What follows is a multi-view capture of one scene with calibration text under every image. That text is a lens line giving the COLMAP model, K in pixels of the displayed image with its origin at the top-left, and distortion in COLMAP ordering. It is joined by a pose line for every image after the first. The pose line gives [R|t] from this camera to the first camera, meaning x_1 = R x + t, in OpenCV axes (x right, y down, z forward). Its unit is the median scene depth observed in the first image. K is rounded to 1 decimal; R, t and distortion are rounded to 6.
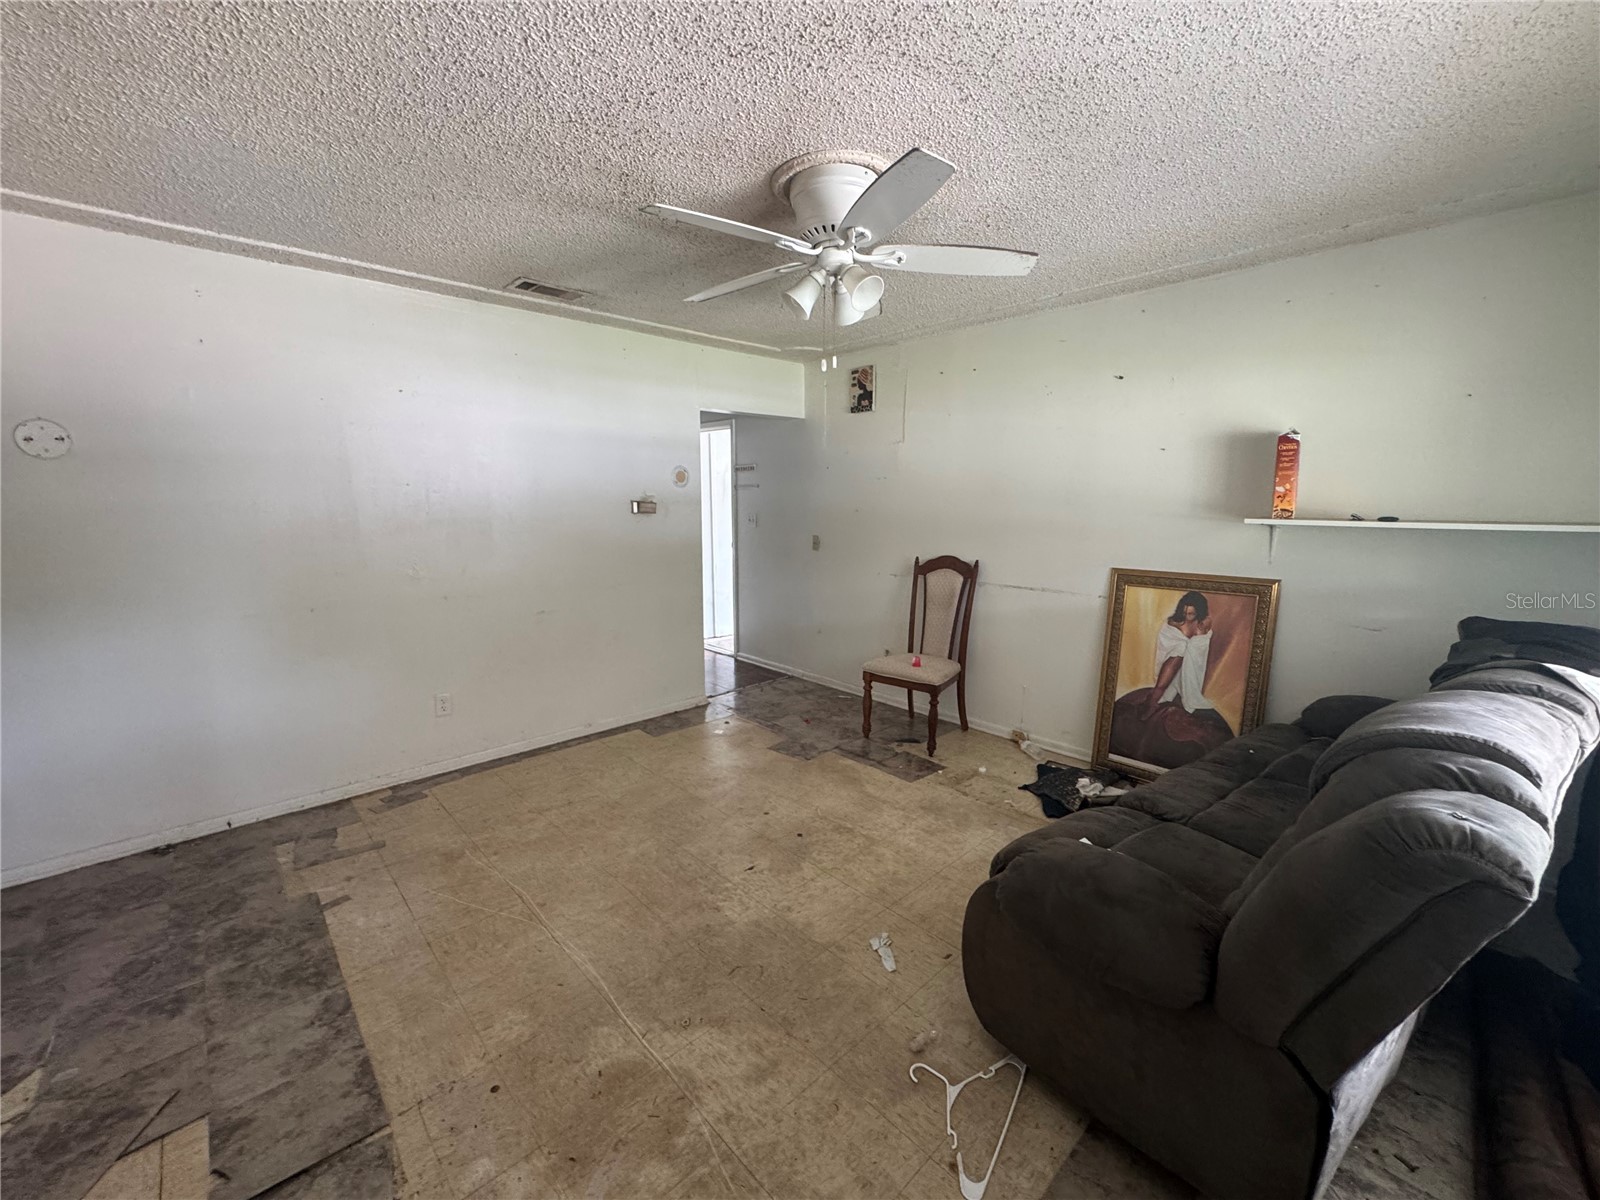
lens RADIAL K [[634.4, 0, 794.9], [0, 634.4, 605.8], [0, 0, 1]] dist [-0.007347, 0.000869]
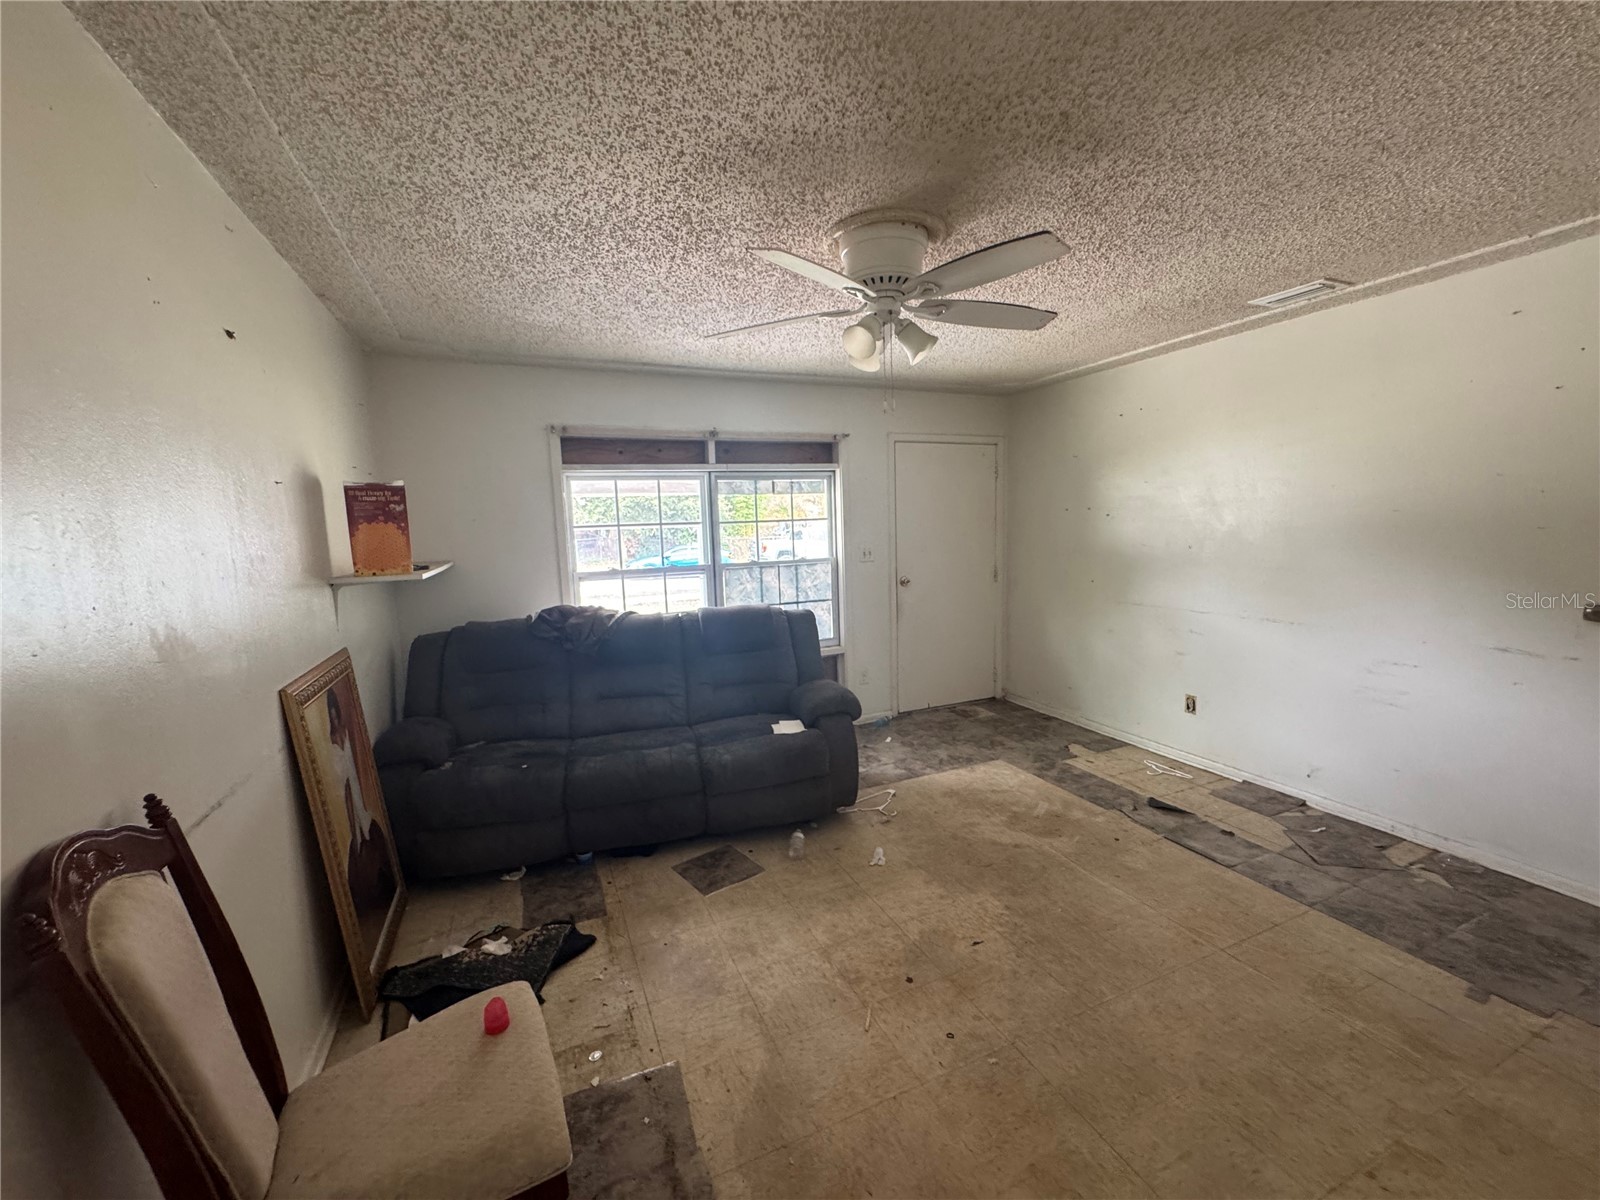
lens RADIAL K [[634.4, 0, 793.8], [0, 634.4, 602.1], [0, 0, 1]] dist [-0.007347, 0.000869]
pose [[-0.939255, -0.011040, 0.343043, -0.151854], [0.089599, 0.956938, 0.276120, -0.383335], [-0.331319, 0.290084, -0.897819, 2.056079]]
